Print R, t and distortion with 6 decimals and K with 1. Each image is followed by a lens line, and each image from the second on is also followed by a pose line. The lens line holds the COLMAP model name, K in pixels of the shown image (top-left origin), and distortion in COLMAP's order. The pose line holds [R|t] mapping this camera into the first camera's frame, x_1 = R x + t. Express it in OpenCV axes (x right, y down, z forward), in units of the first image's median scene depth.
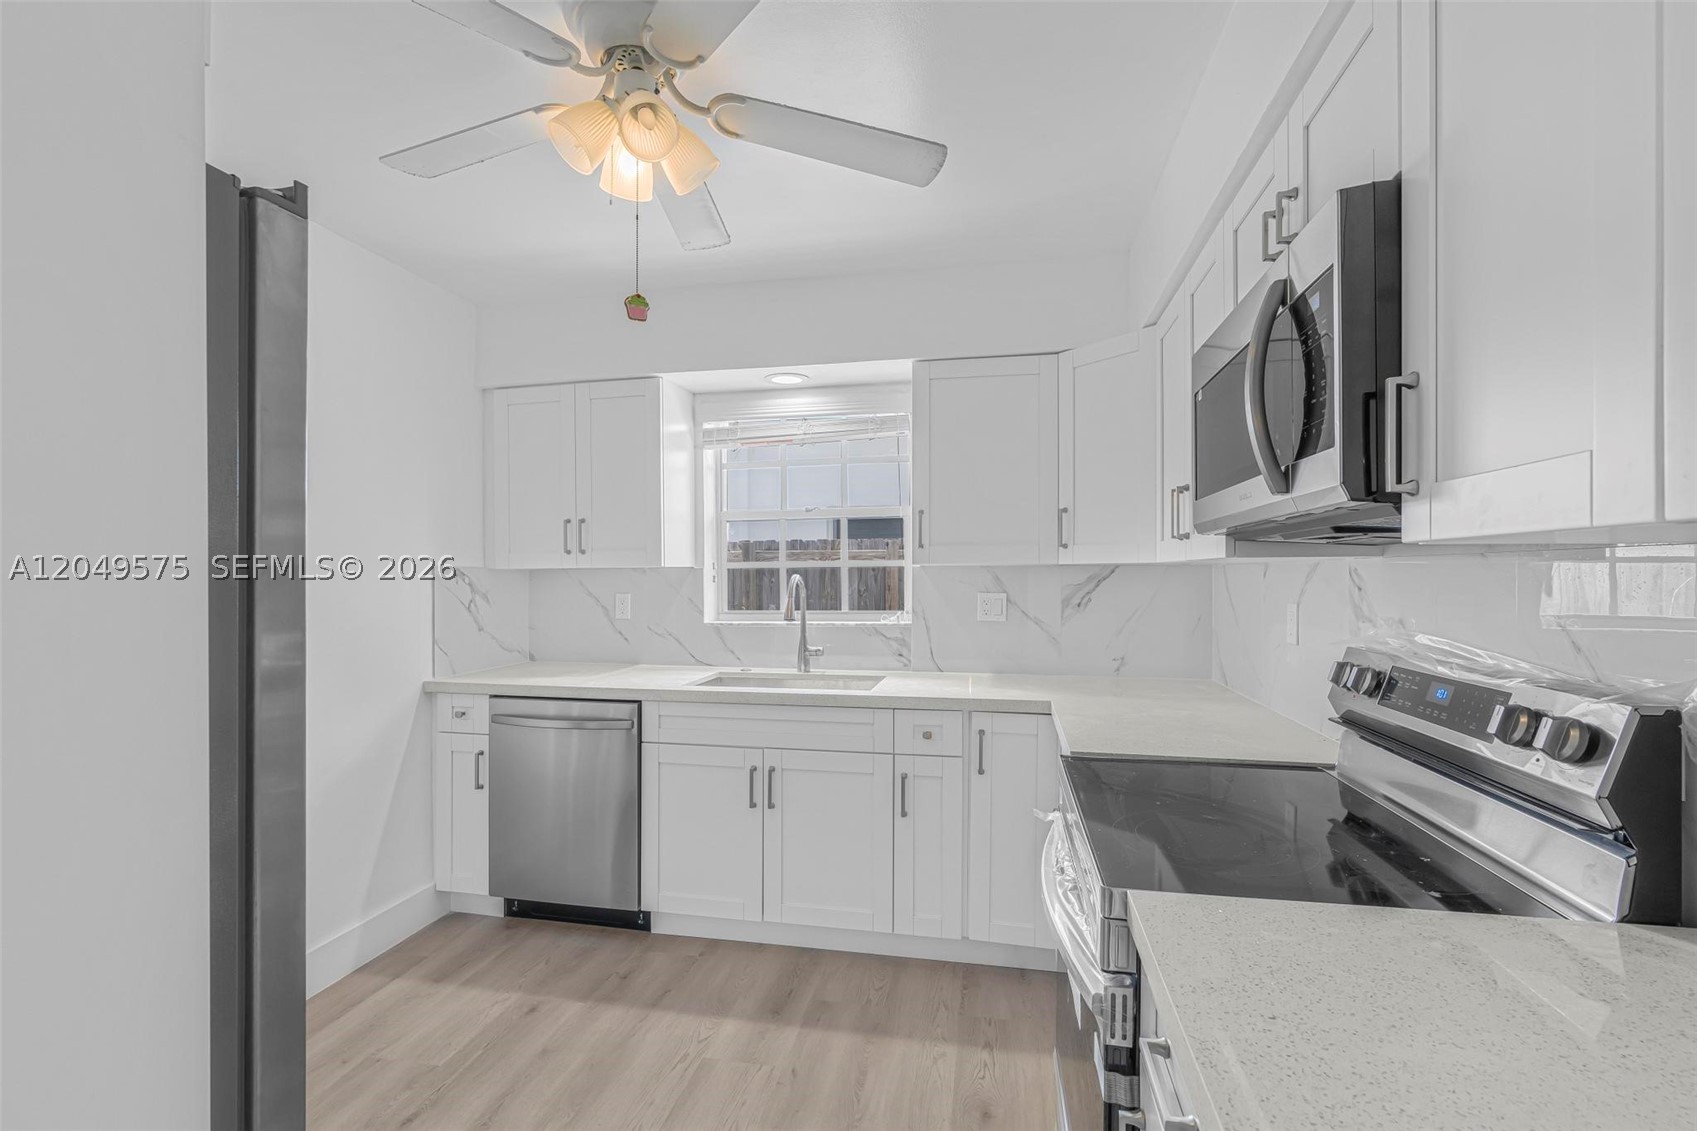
lens RADIAL K [[768.5, 0, 846.2], [0, 768.5, 575.7], [0, 0, 1]] dist [-0.000734, 0.000064]
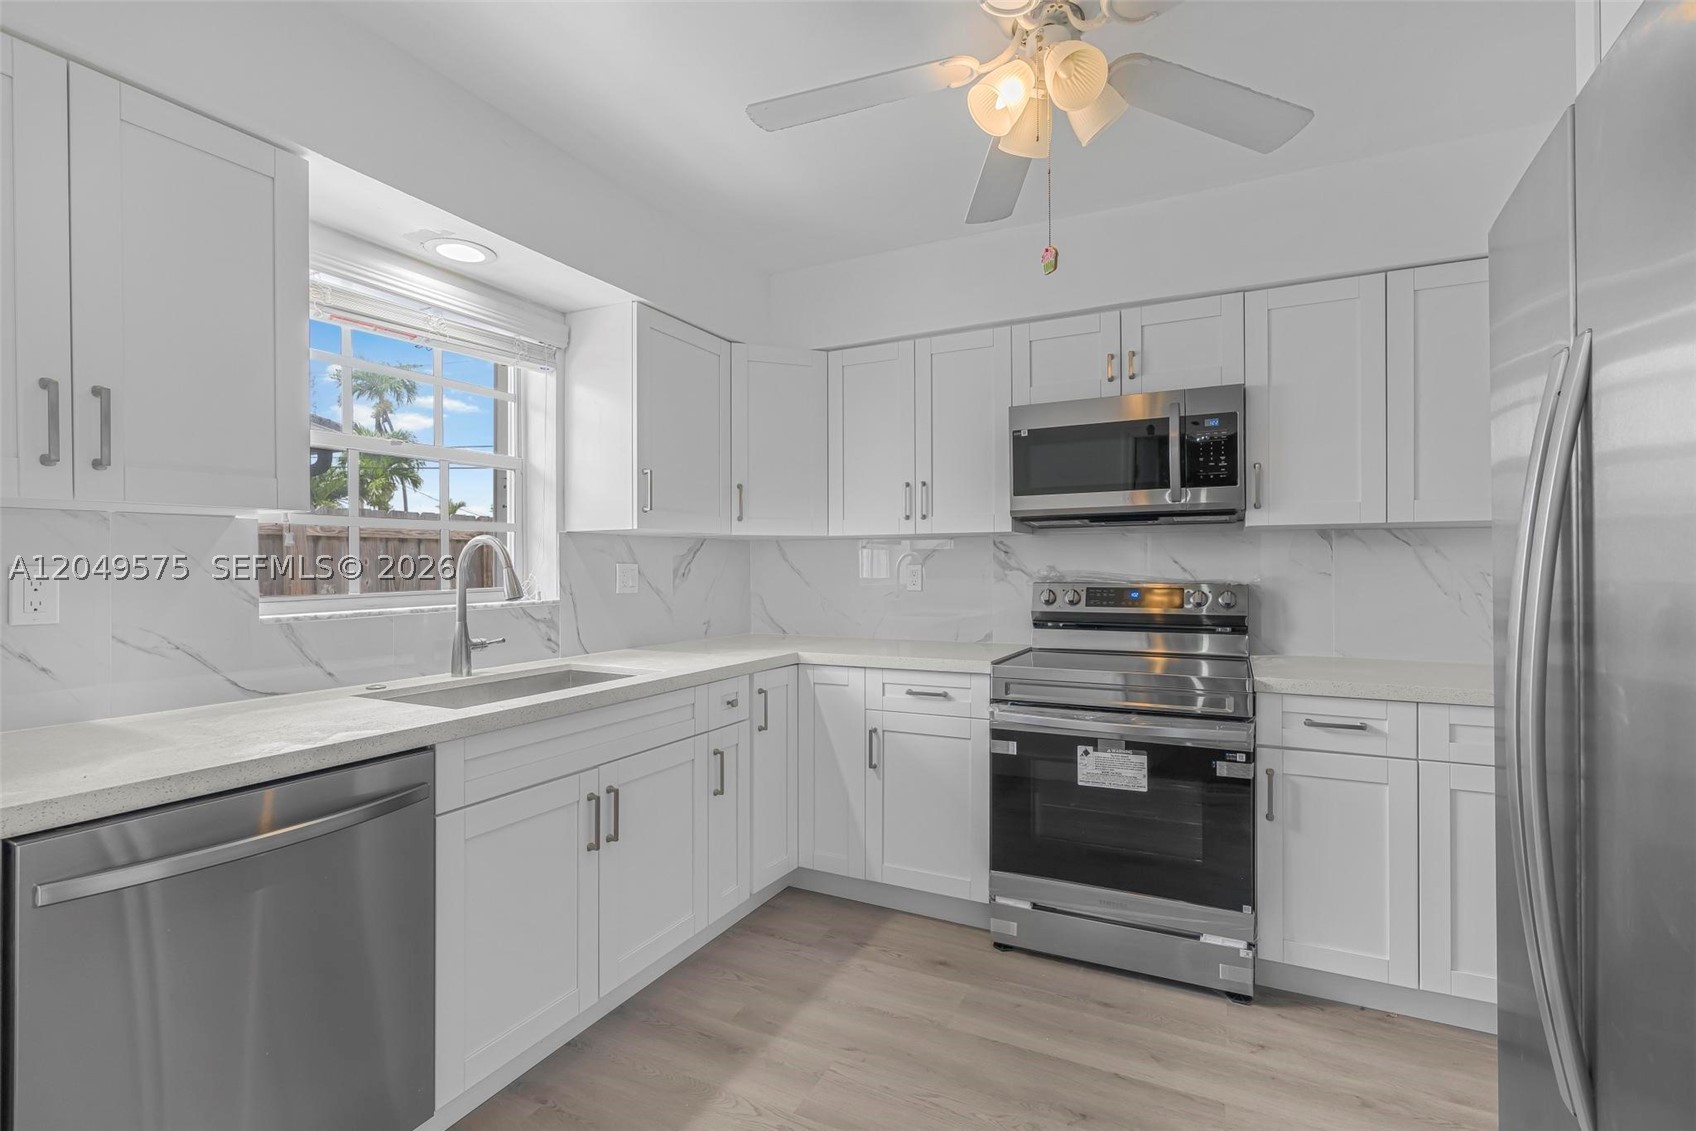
lens RADIAL K [[777.6, 0, 848.0], [0, 777.6, 565.5], [0, 0, 1]] dist [0.001458, 0.000038]
pose [[0.258765, 0.003648, 0.965933, -0.752649], [0.004573, 0.999977, -0.005002, 0.035000], [-0.965930, 0.005711, 0.258742, 0.557250]]
